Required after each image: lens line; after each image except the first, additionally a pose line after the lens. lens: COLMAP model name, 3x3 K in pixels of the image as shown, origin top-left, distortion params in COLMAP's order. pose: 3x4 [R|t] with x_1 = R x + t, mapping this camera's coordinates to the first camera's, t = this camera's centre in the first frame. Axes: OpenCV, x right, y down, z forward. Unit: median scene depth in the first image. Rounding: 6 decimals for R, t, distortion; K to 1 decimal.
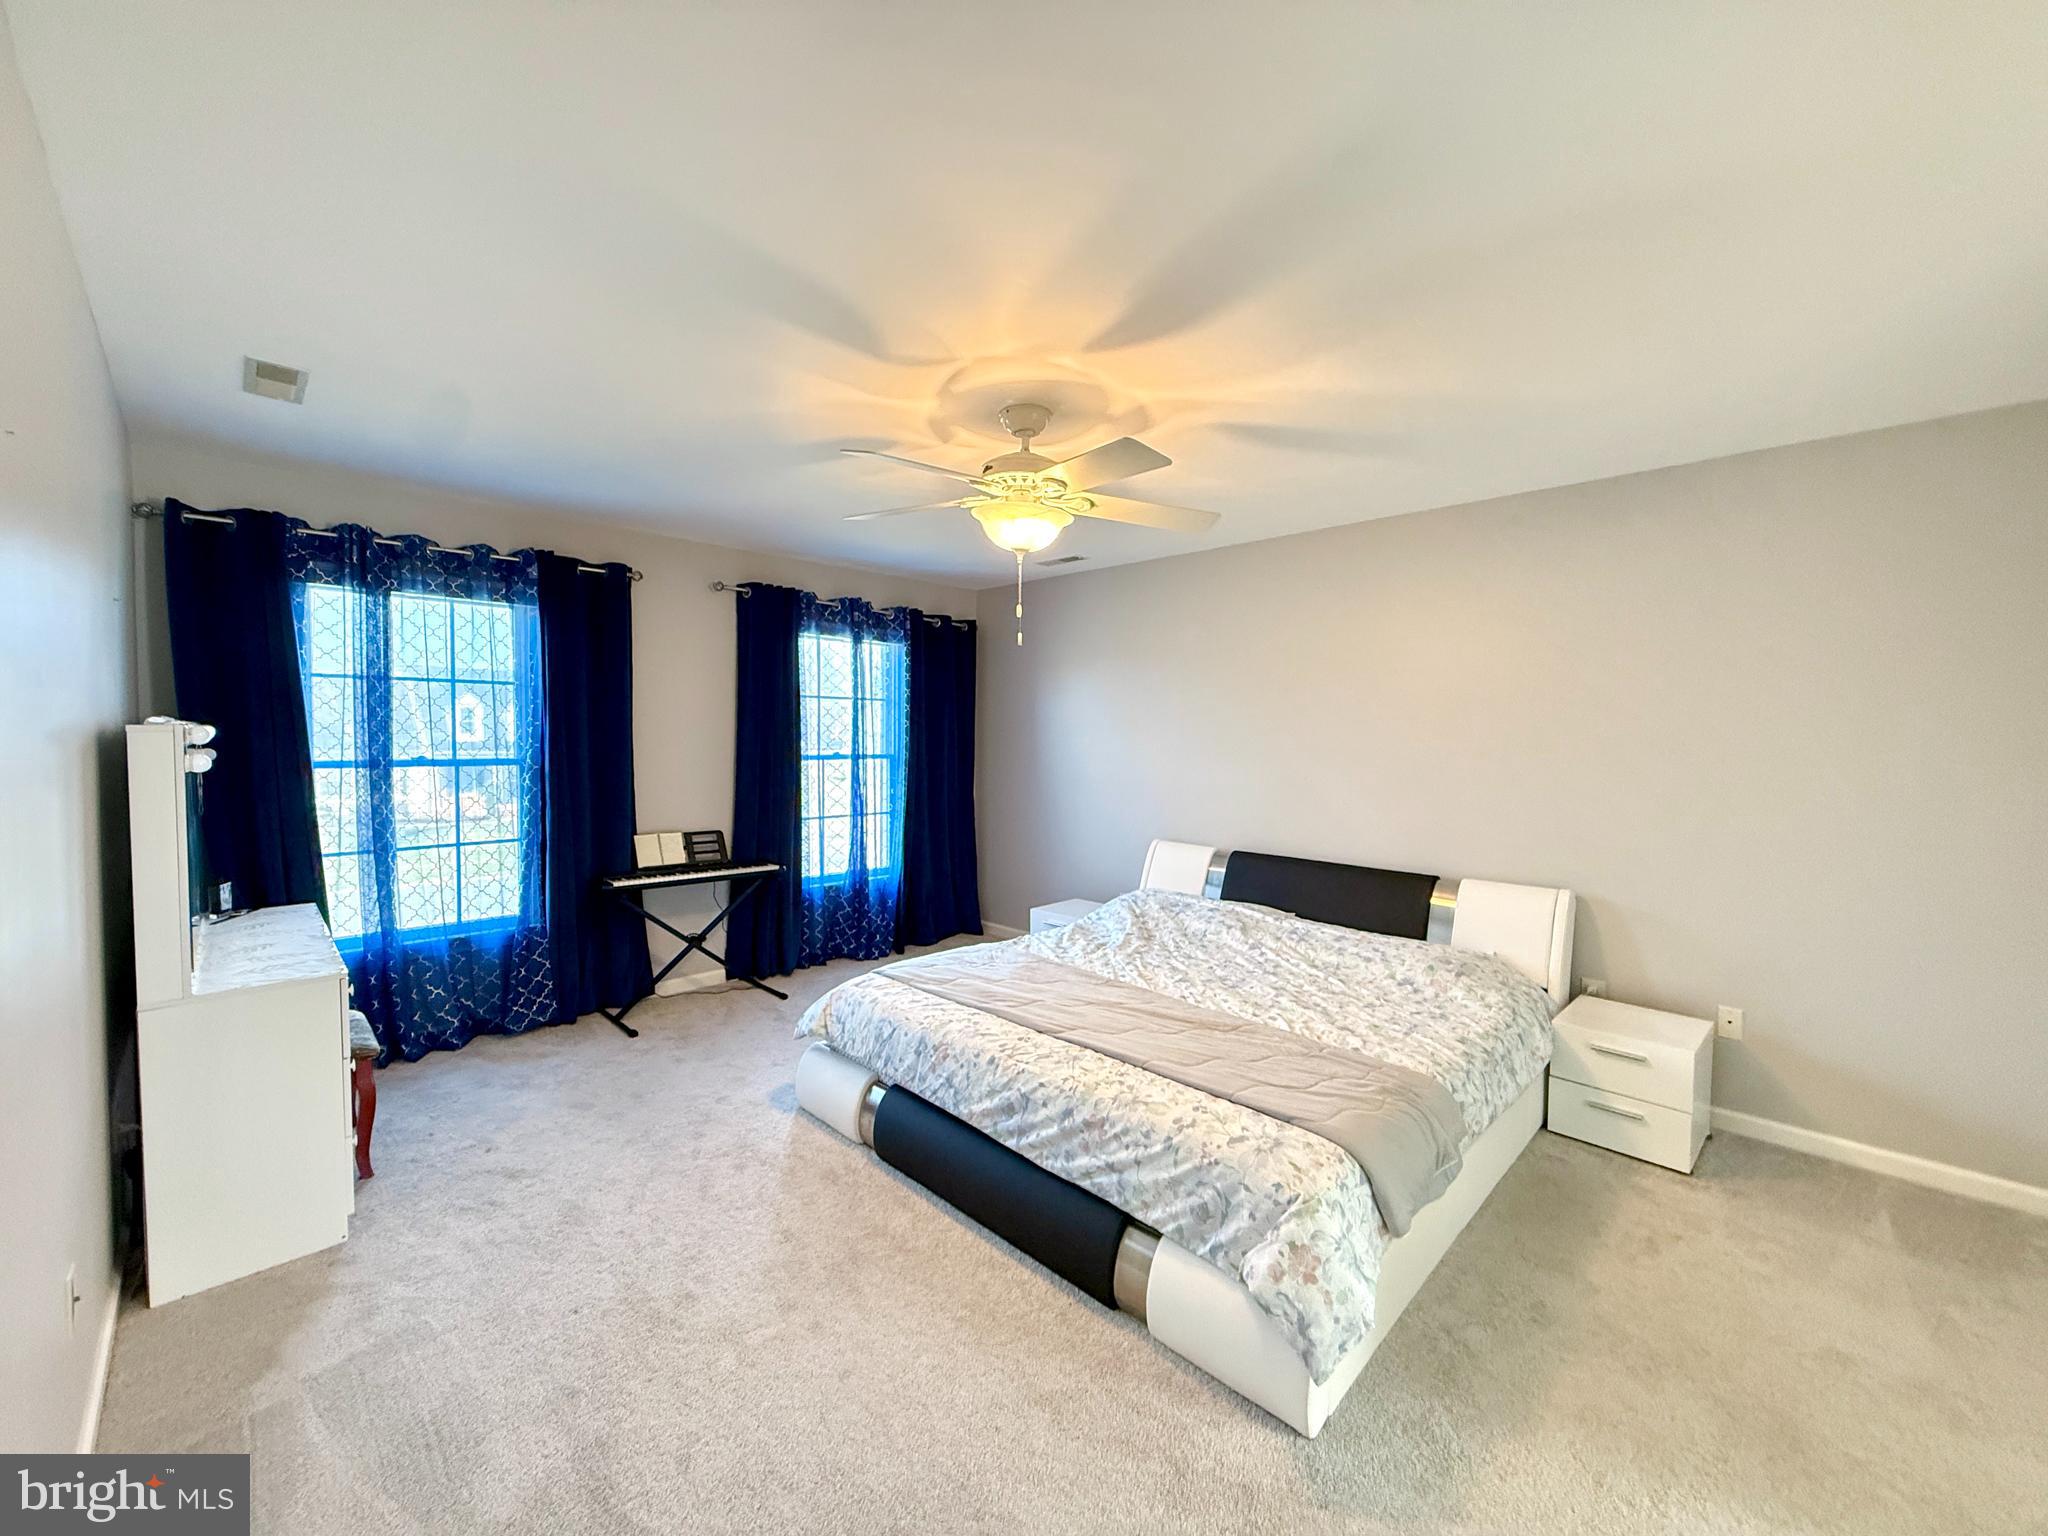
lens RADIAL K [[812.1, 0, 1016.1], [0, 812.1, 759.2], [0, 0, 1]] dist [0.001185, 0.000123]
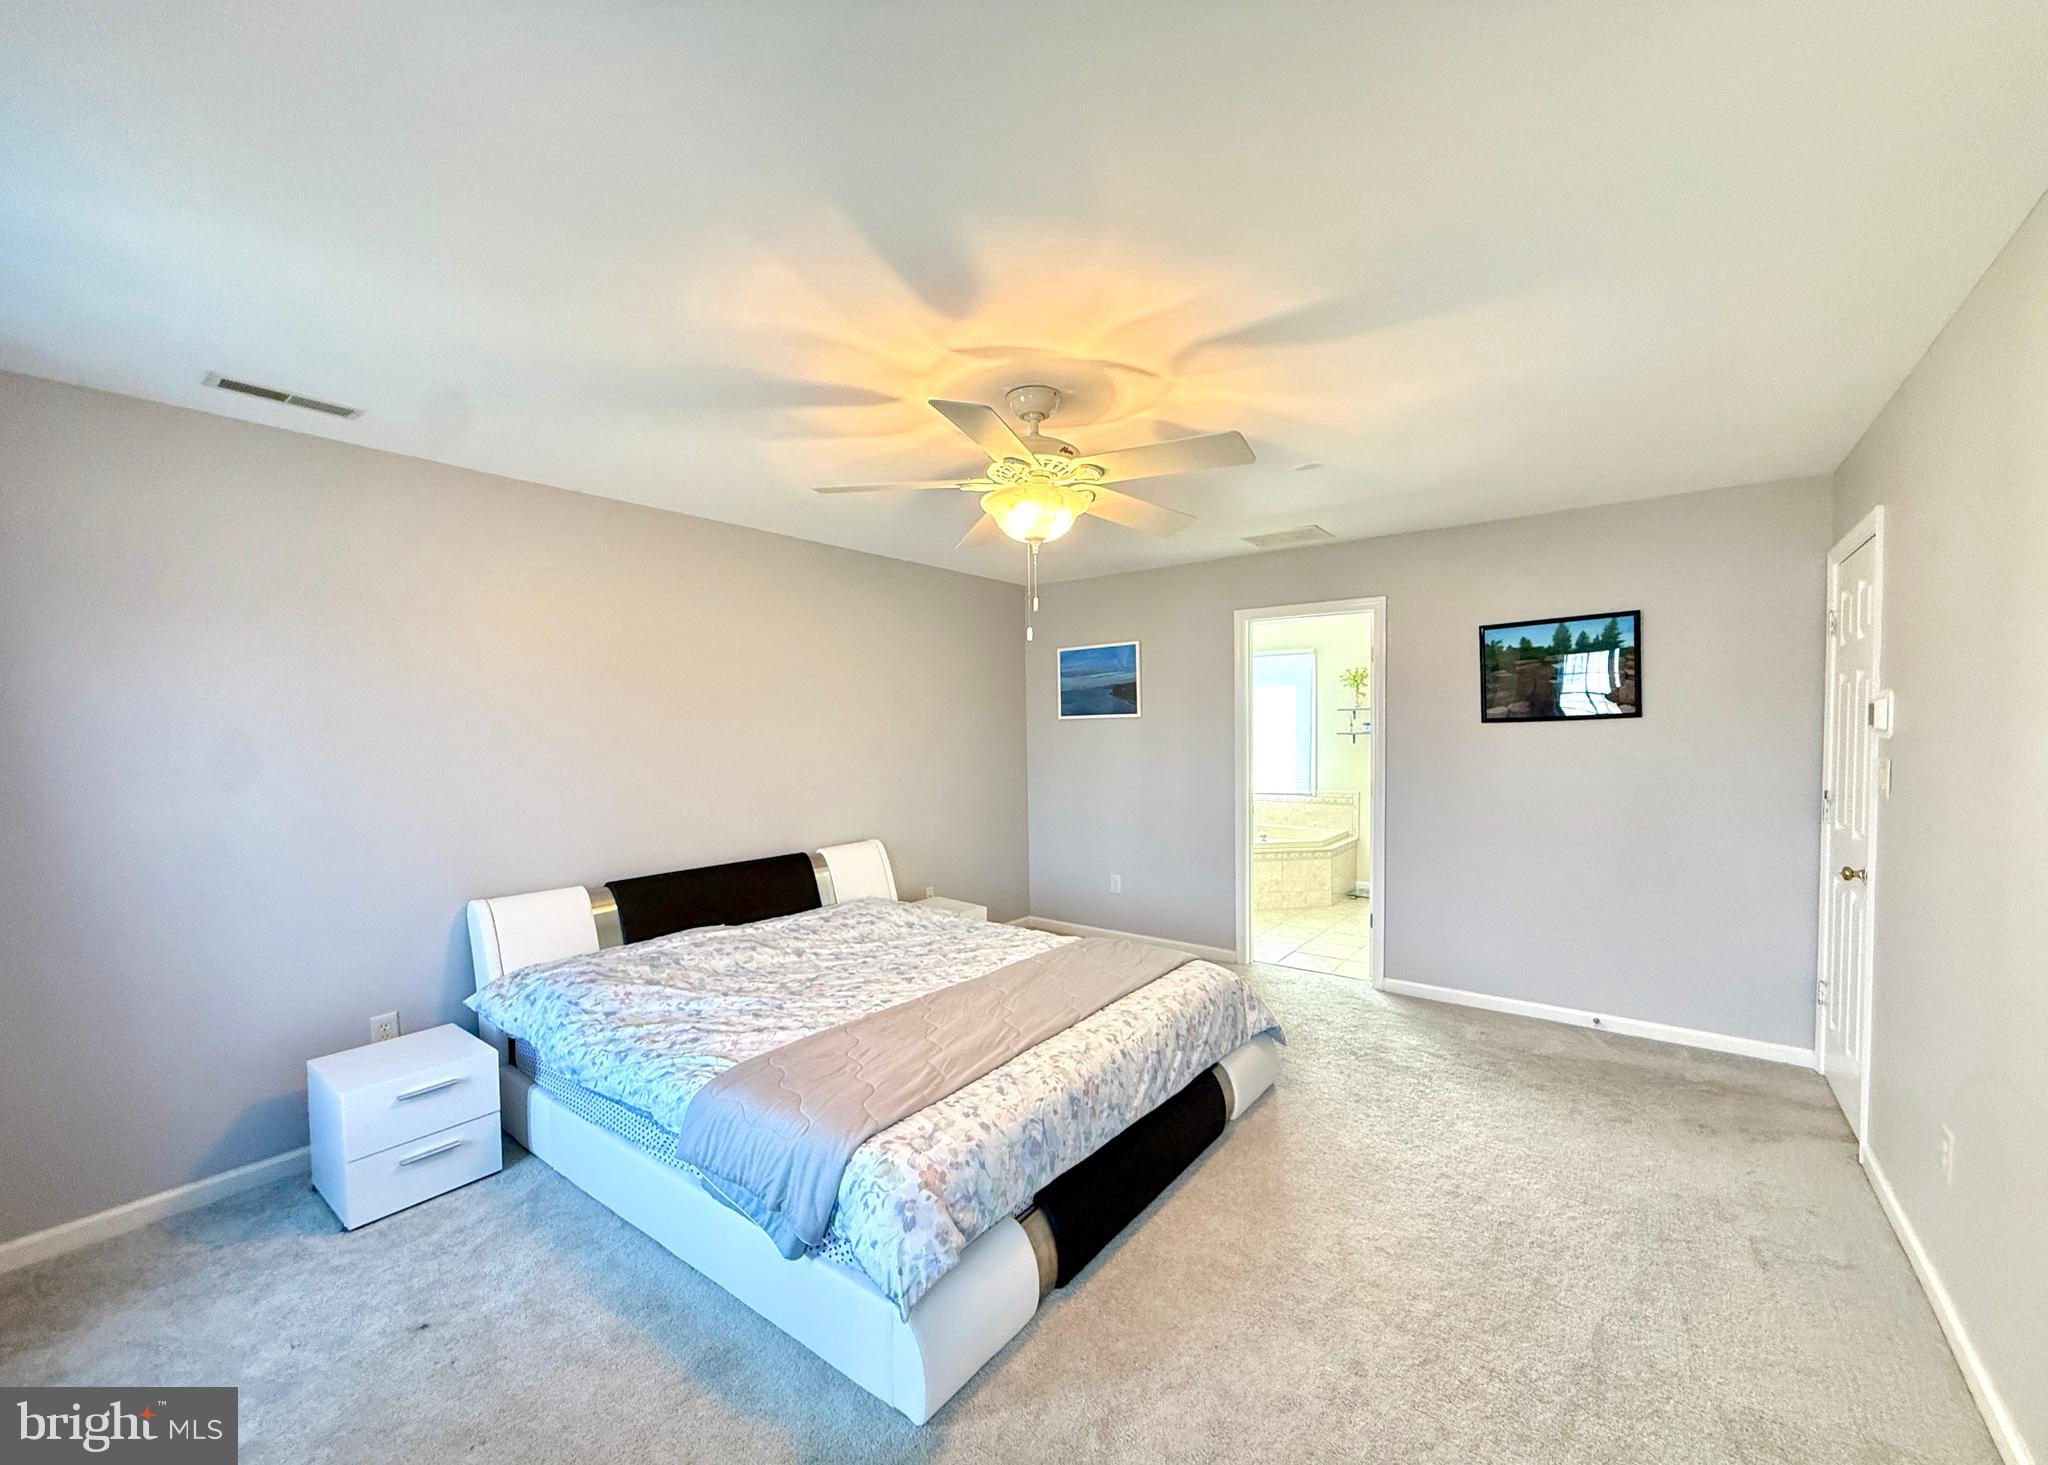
lens RADIAL K [[809.5, 0, 1017.3], [0, 809.5, 752.7], [0, 0, 1]] dist [-0.000610, -0.000001]
pose [[-0.132643, -0.036510, 0.990491, -0.869890], [0.044947, 0.998072, 0.042808, -0.047152], [-0.990144, 0.050198, -0.130746, 1.080616]]
